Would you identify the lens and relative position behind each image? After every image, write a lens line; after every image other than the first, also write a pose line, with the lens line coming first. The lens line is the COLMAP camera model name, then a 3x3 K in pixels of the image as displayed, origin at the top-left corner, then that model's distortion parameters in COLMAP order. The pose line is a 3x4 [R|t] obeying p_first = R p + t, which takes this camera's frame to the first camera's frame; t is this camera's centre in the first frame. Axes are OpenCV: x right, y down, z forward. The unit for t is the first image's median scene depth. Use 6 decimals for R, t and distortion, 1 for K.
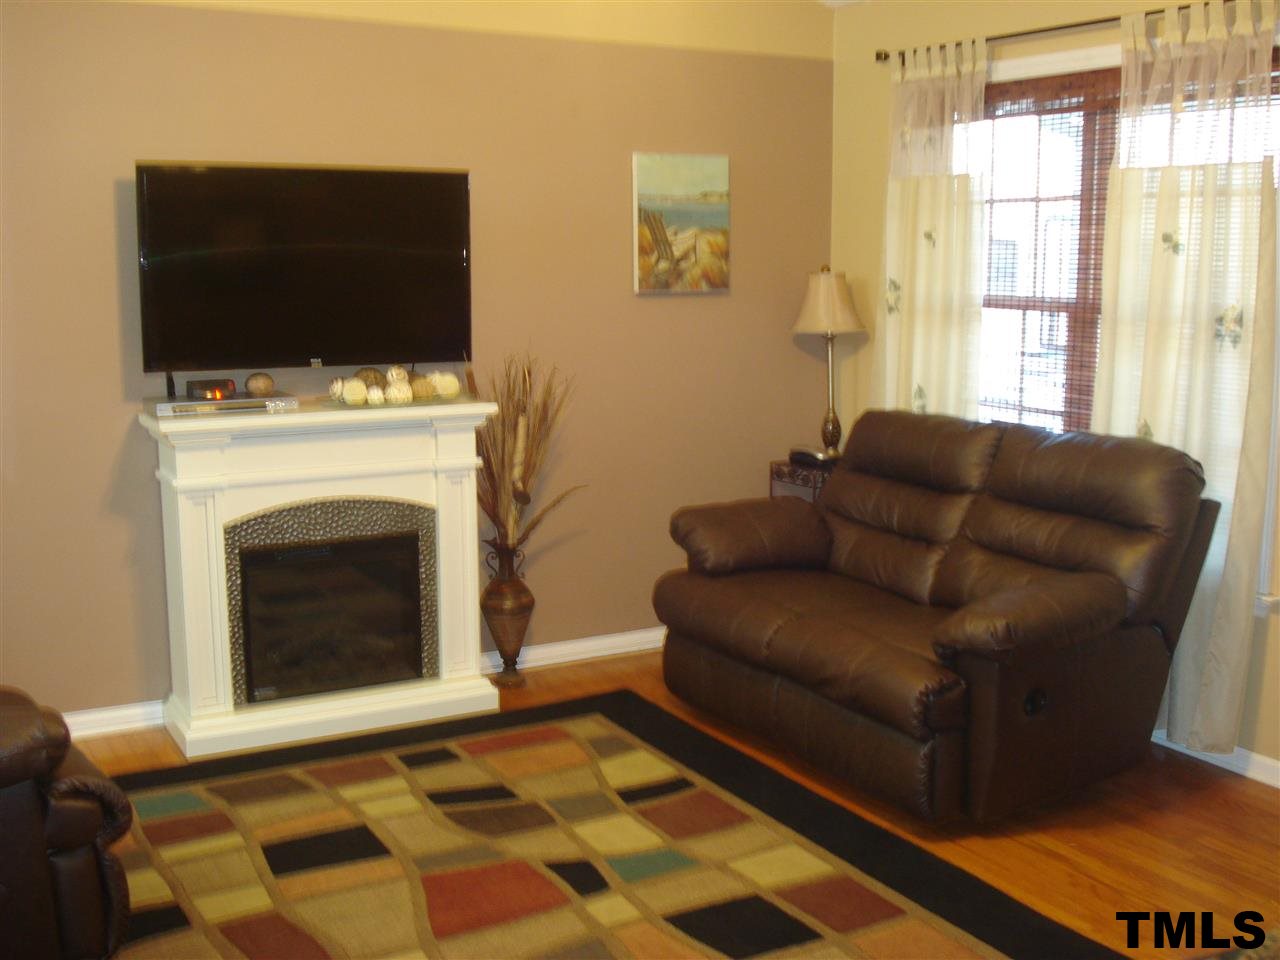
lens RADIAL K [[1427.6, 0, 640.0], [0, 1427.6, 480.0], [0, 0, 1]] dist [-0.089765, -0.044858]
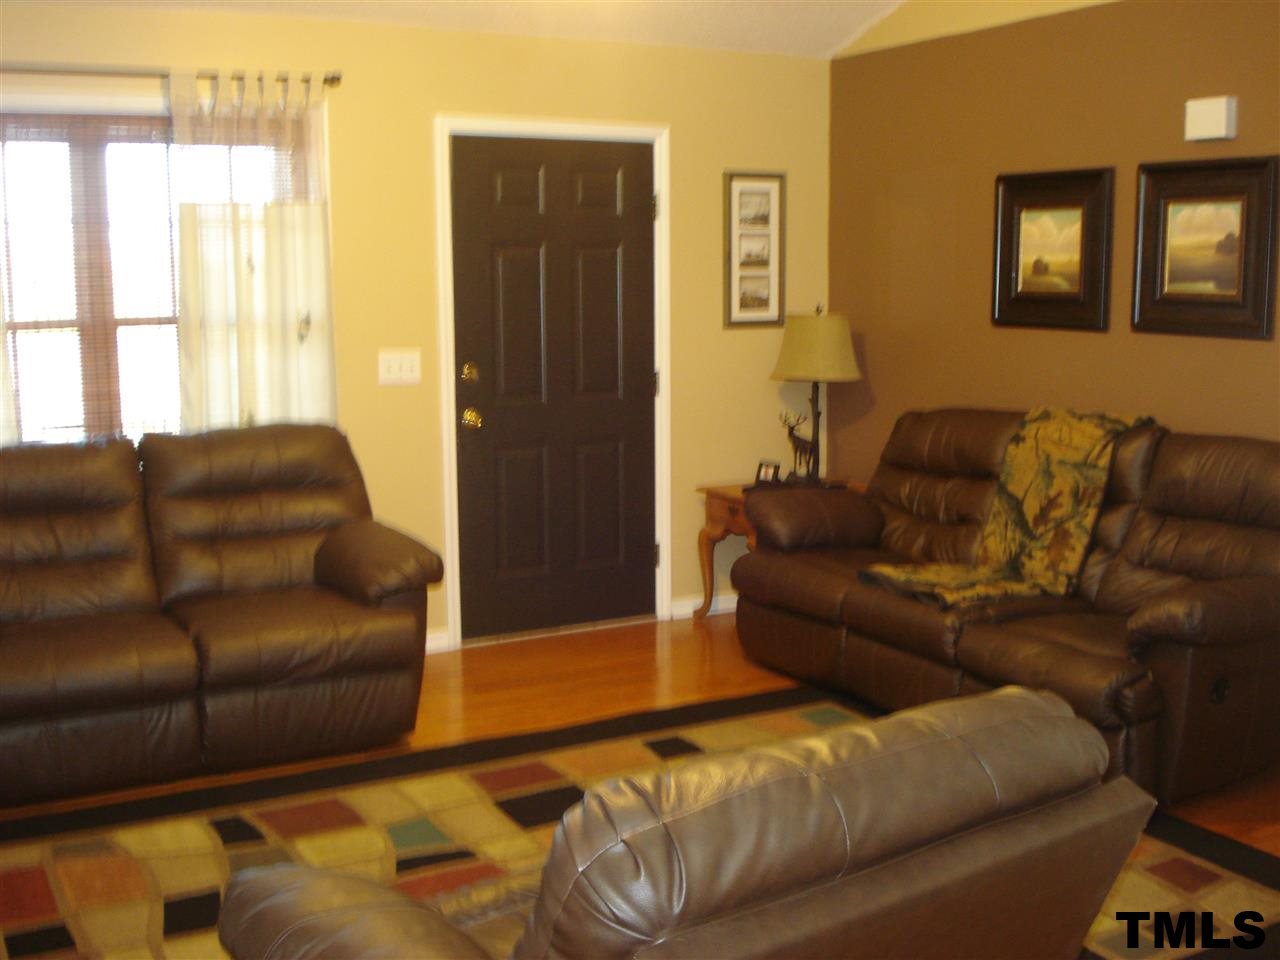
lens RADIAL K [[1427.6, 0, 640.0], [0, 1427.6, 480.0], [0, 0, 1]] dist [-0.089765, -0.044858]
pose [[-0.001150, -0.153786, 0.988104, -0.855302], [0.152751, 0.976481, 0.152155, -0.115316], [-0.988264, 0.151109, 0.022368, 0.626214]]
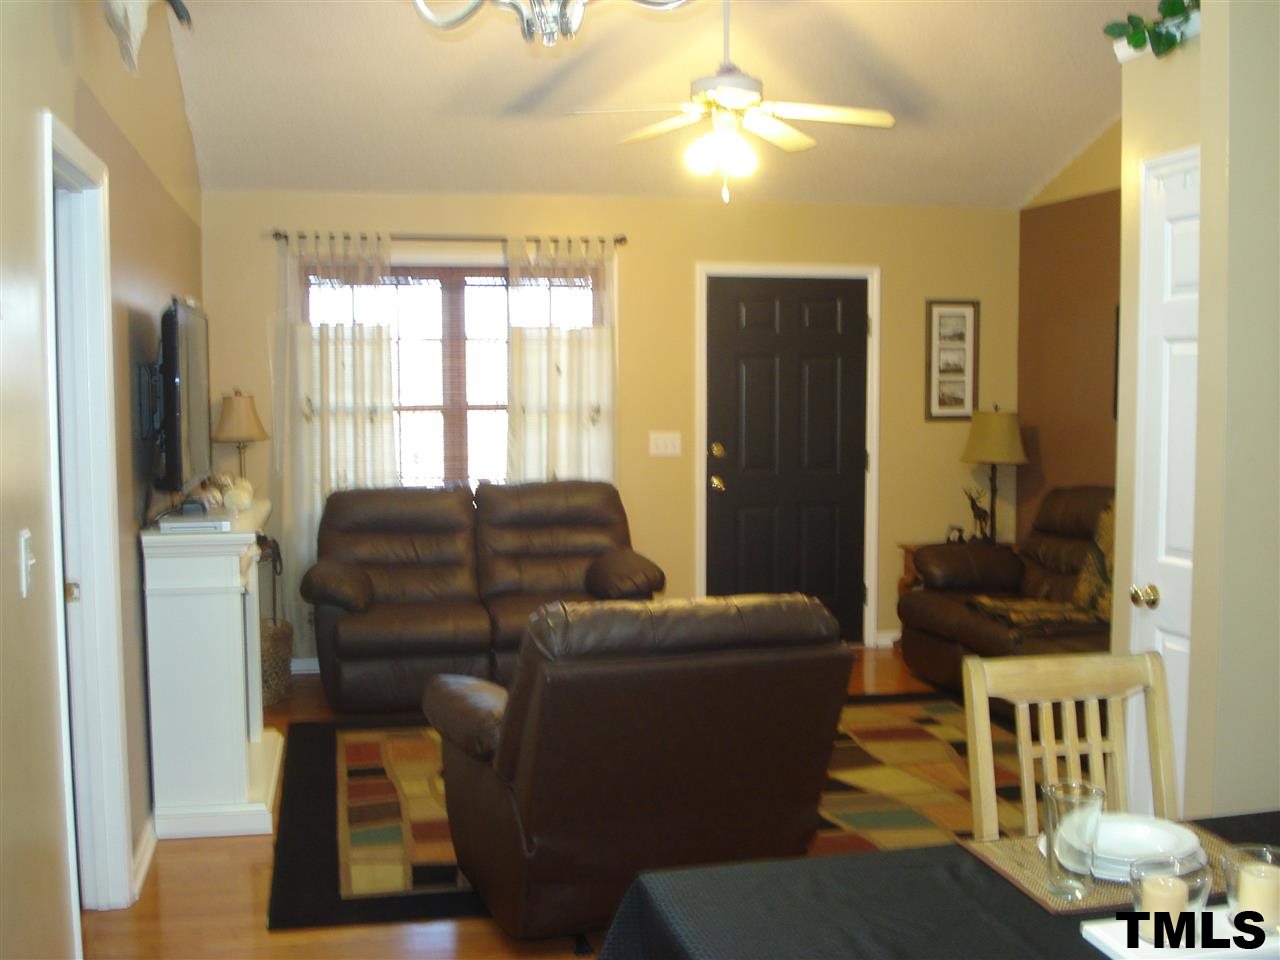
lens RADIAL K [[1427.6, 0, 640.0], [0, 1427.6, 480.0], [0, 0, 1]] dist [-0.089765, -0.044858]
pose [[0.297791, -0.081323, 0.951161, -1.280978], [0.143581, 0.988846, 0.039592, -0.082545], [-0.943772, 0.124778, 0.306146, 0.340113]]
